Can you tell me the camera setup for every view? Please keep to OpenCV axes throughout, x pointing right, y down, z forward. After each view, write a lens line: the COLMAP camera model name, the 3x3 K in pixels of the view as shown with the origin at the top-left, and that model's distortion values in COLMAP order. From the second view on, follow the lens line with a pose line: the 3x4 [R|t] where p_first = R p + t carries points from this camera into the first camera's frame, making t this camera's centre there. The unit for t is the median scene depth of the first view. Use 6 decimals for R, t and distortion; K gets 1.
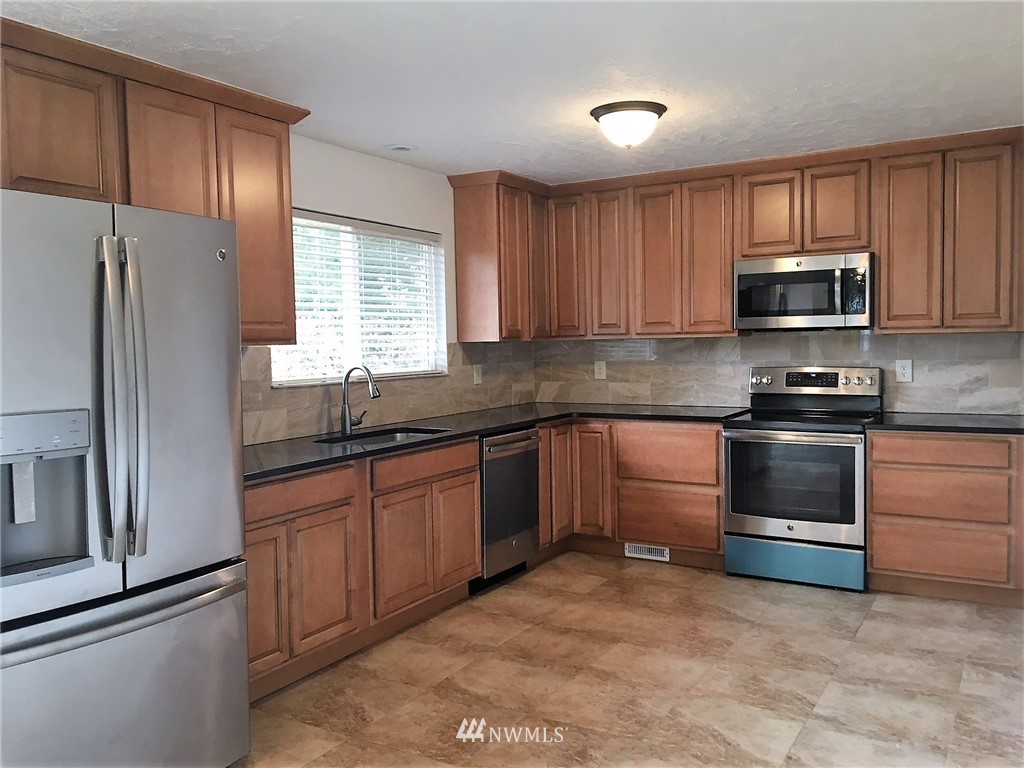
lens RADIAL K [[841.6, 0, 515.6], [0, 841.6, 386.6], [0, 0, 1]] dist [0.084091, -0.129733]
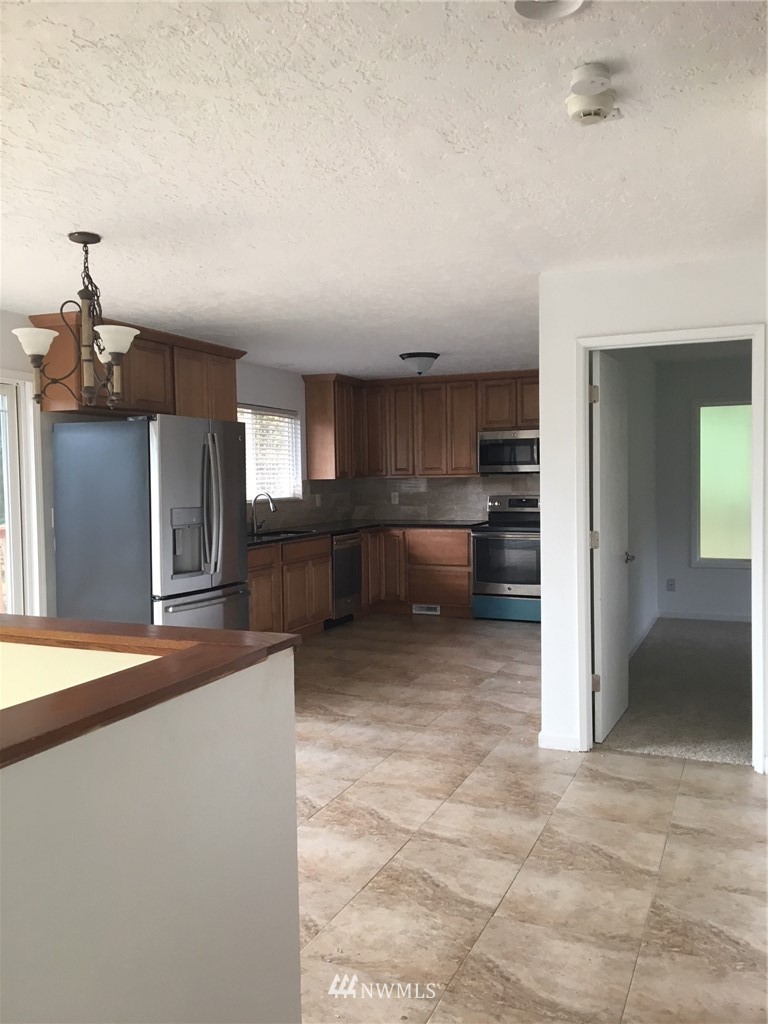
lens RADIAL K [[841.6, 0, 384.0], [0, 841.6, 512.0], [0, 0, 1]] dist [0.084091, -0.129733]
pose [[0.991688, -0.000167, 0.128668, -0.136637], [0.002118, 0.999885, -0.015029, 0.033699], [-0.128651, 0.015177, 0.991574, -0.610556]]
